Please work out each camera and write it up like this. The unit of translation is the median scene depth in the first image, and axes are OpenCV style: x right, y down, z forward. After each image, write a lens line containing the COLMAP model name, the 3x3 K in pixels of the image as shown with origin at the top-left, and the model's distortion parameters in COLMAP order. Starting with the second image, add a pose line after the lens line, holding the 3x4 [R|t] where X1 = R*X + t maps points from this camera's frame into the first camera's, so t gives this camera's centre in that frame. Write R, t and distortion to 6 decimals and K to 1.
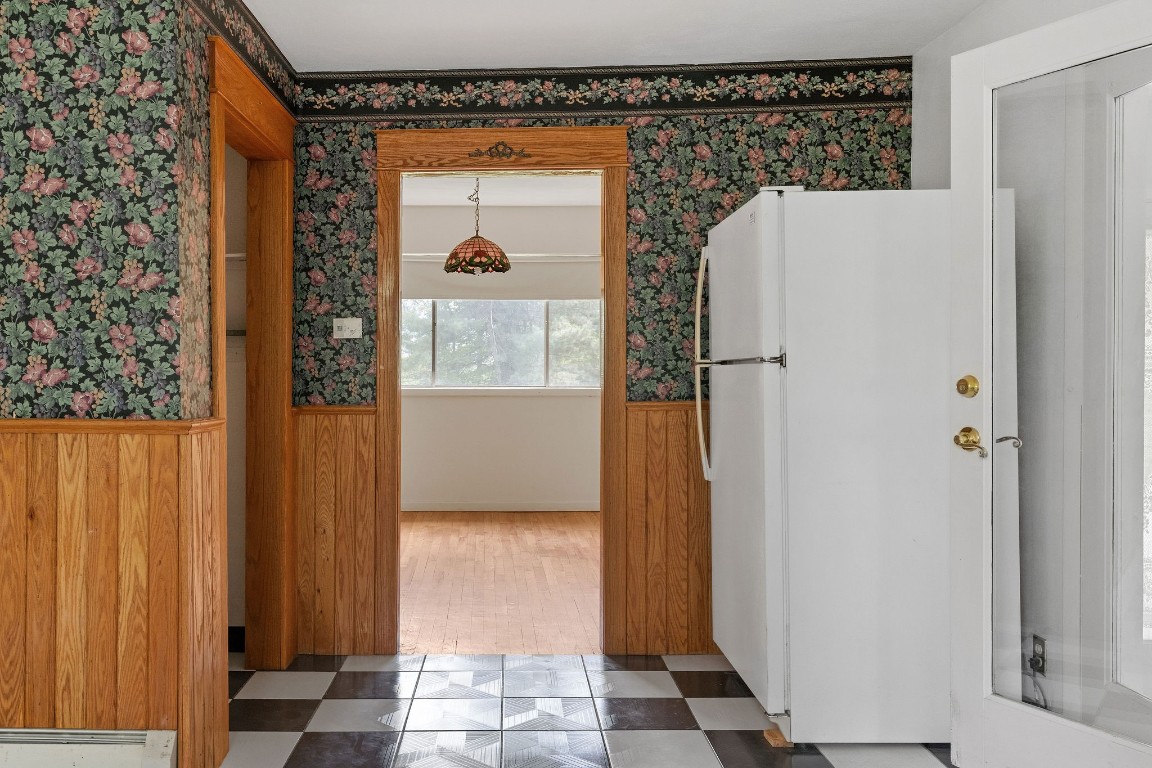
lens RADIAL K [[930.0, 0, 576.0], [0, 930.0, 381.4], [0, 0, 1]] dist [0.001377, 0.000033]
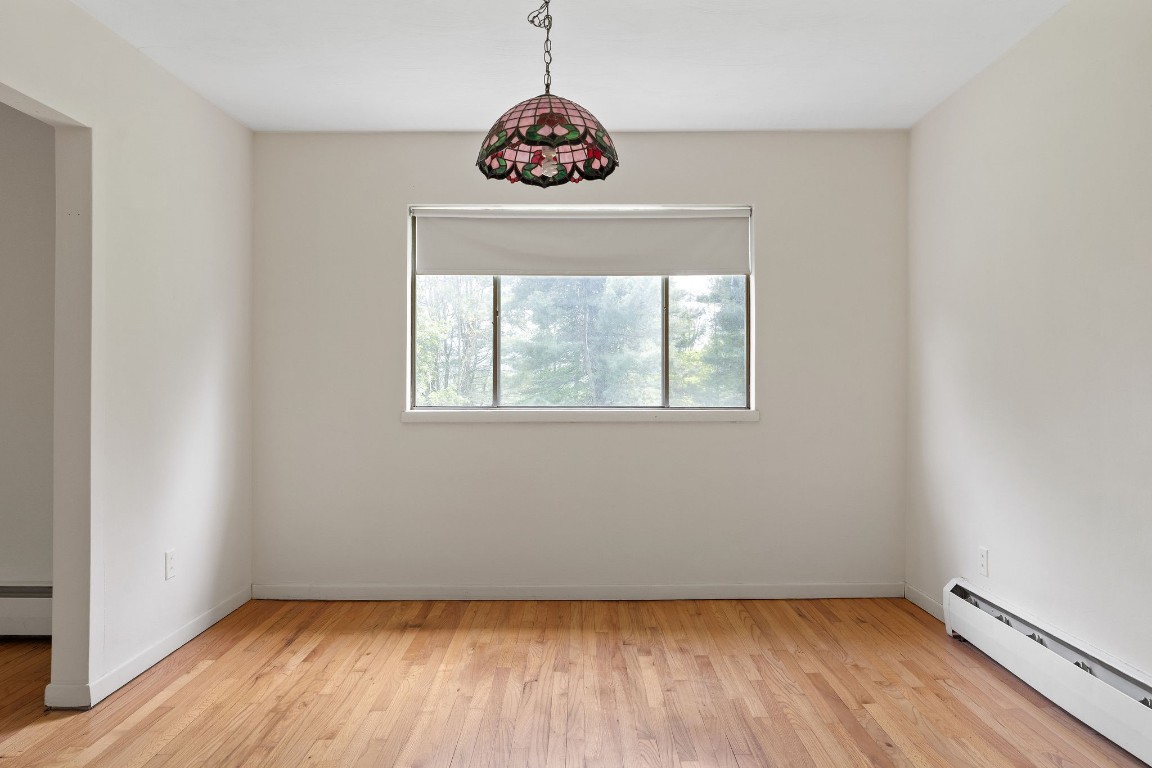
lens RADIAL K [[756.6, 0, 576.1], [0, 756.6, 386.2], [0, 0, 1]] dist [0.000340, 0.000016]
pose [[0.994466, -0.004412, -0.104966, -0.042772], [0.003021, 0.999906, -0.013407, -0.002607], [0.105015, 0.013016, 0.994385, 0.511141]]
